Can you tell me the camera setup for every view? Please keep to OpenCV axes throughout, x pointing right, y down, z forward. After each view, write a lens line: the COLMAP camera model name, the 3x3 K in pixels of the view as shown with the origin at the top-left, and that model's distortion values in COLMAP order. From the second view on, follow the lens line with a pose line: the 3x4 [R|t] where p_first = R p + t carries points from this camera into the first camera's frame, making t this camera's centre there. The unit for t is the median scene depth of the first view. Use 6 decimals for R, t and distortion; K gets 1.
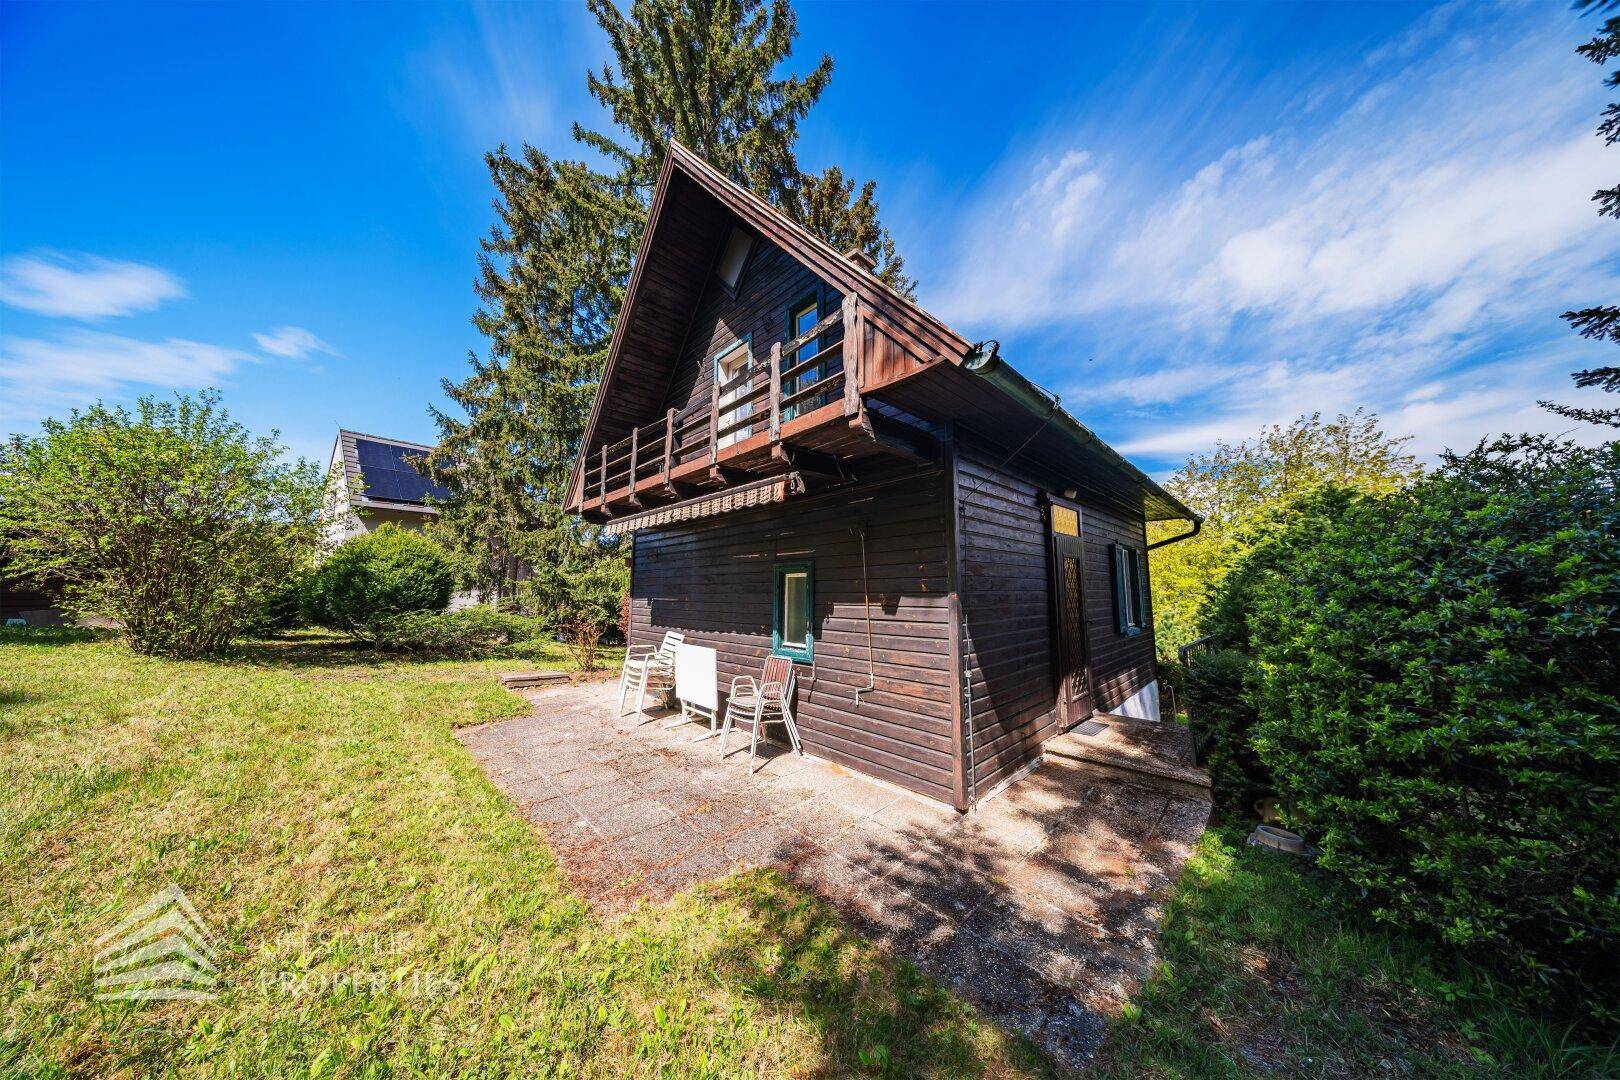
lens RADIAL K [[459.1, 0, 813.4], [0, 459.1, 542.8], [0, 0, 1]] dist [0.001112, 0.000008]
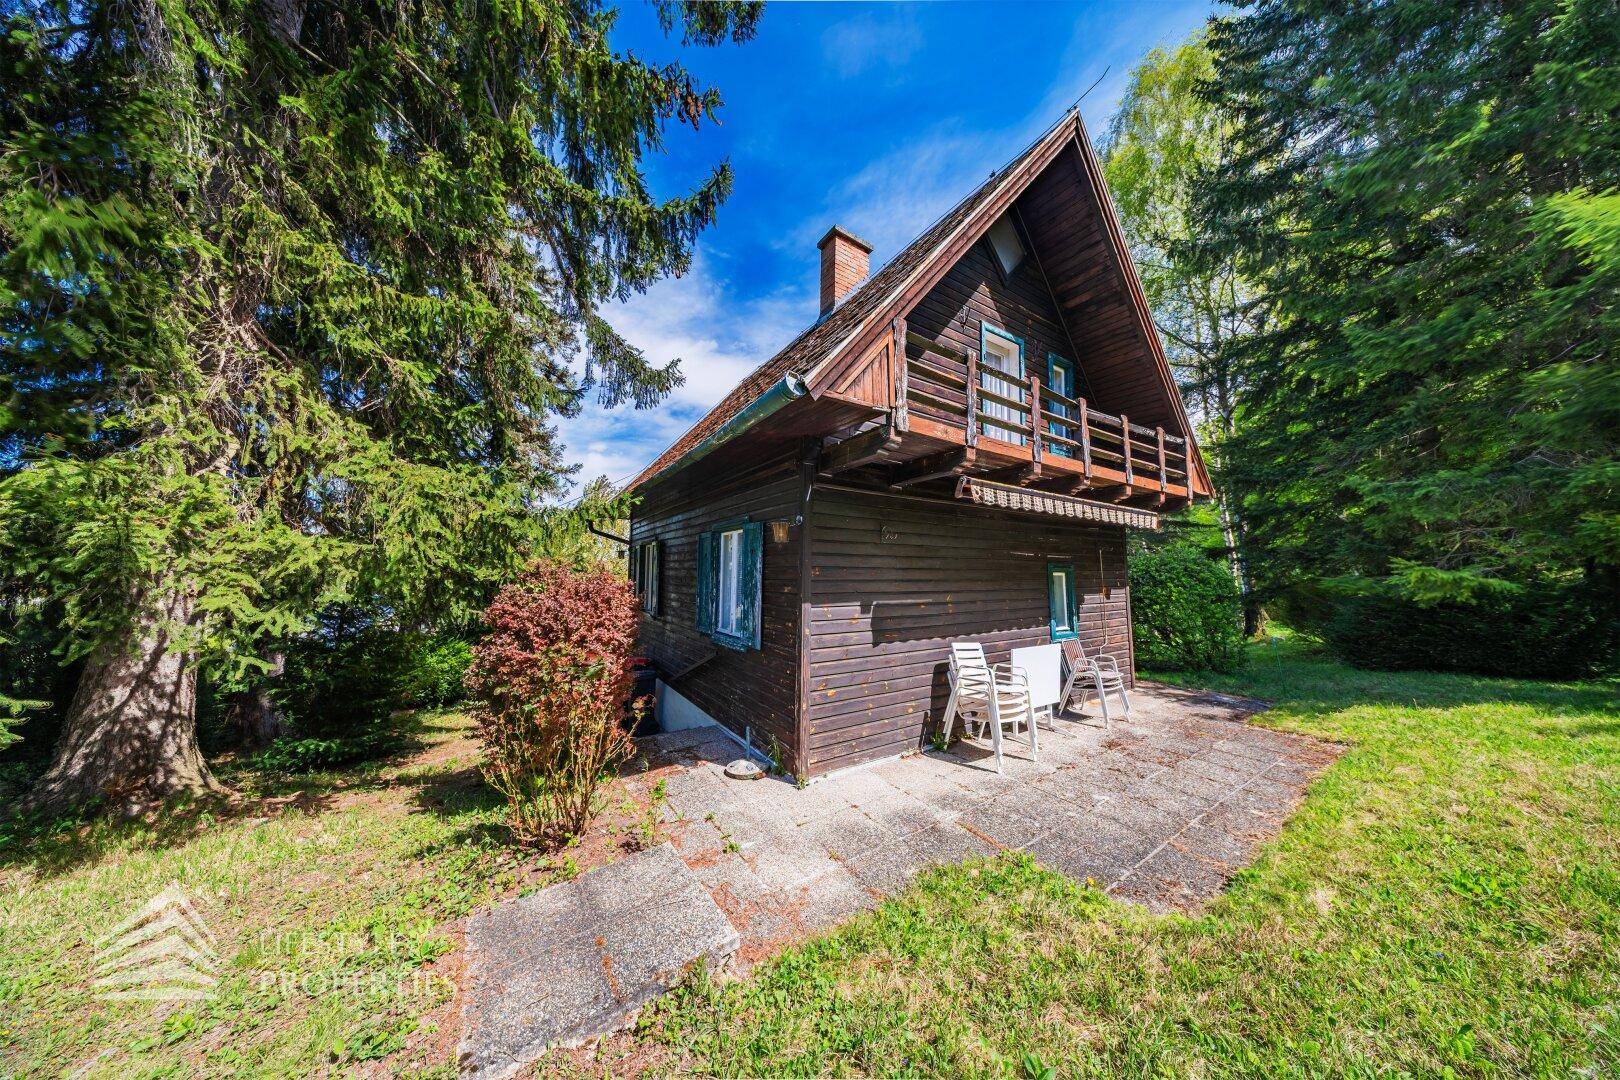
lens RADIAL K [[459.1, 0, 811.6], [0, 459.1, 534.0], [0, 0, 1]] dist [0.001112, 0.000008]
pose [[0.200391, 0.112195, 0.973271, -1.312572], [-0.092082, 0.991180, -0.095300, 0.131437], [-0.975379, -0.070524, 0.208955, 1.288190]]
